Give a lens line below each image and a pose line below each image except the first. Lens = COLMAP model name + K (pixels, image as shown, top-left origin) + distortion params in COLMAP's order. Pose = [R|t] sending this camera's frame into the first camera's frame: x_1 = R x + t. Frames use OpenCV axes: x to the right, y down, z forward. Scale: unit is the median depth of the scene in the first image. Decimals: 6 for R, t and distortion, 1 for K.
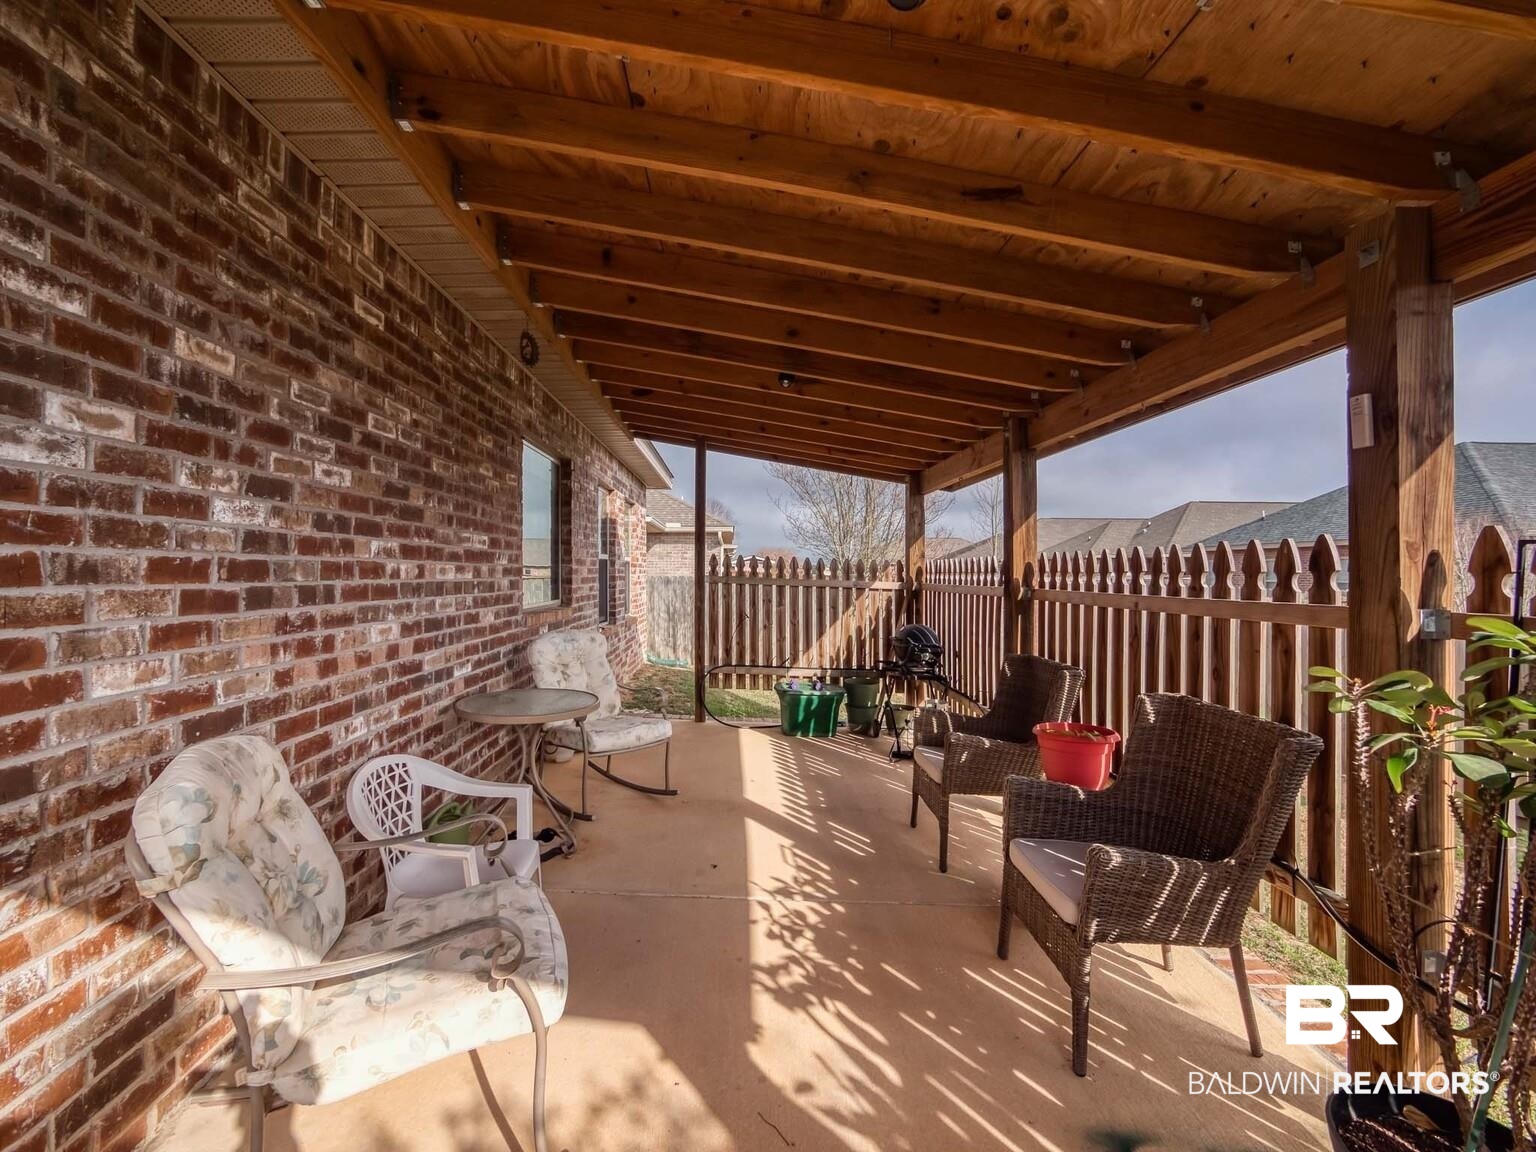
lens RADIAL K [[625.1, 0, 759.8], [0, 625.1, 580.2], [0, 0, 1]] dist [-0.030843, 0.006257]
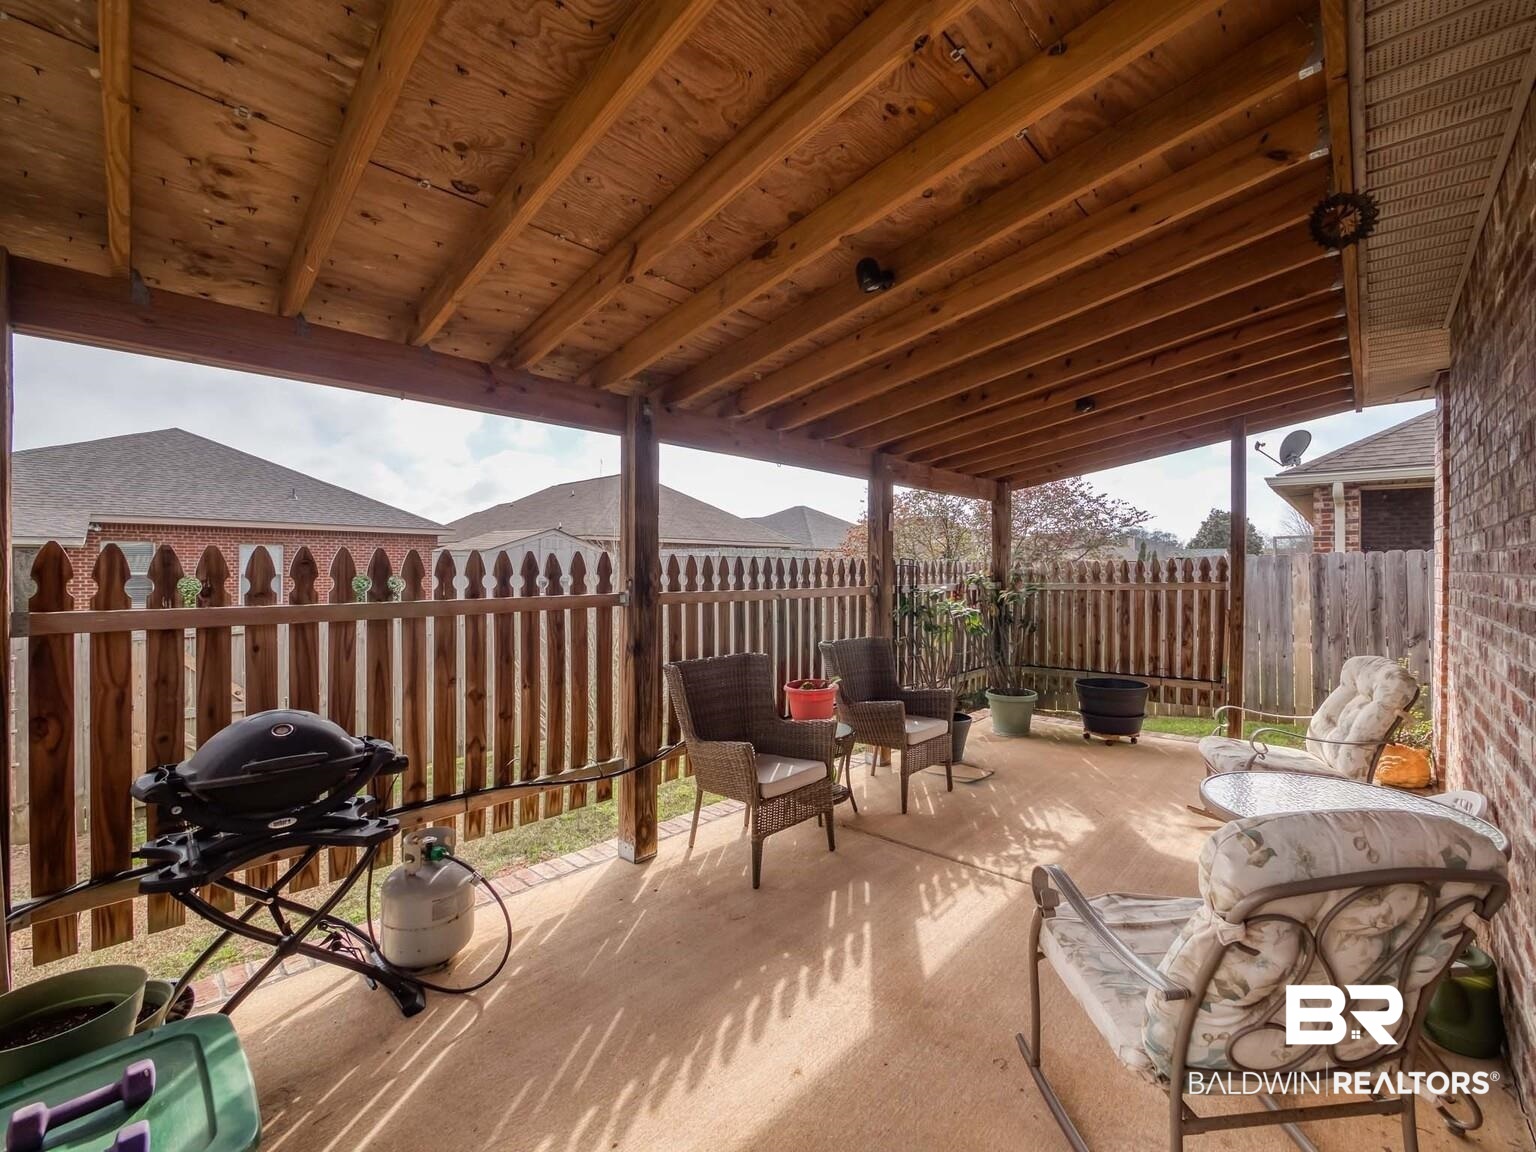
lens RADIAL K [[625.1, 0, 771.5], [0, 625.1, 564.0], [0, 0, 1]] dist [-0.030843, 0.006257]
pose [[-0.688575, 0.001012, 0.725164, -0.408056], [0.005057, 0.999981, 0.003407, -0.038196], [-0.725148, 0.006013, -0.688567, 1.736210]]
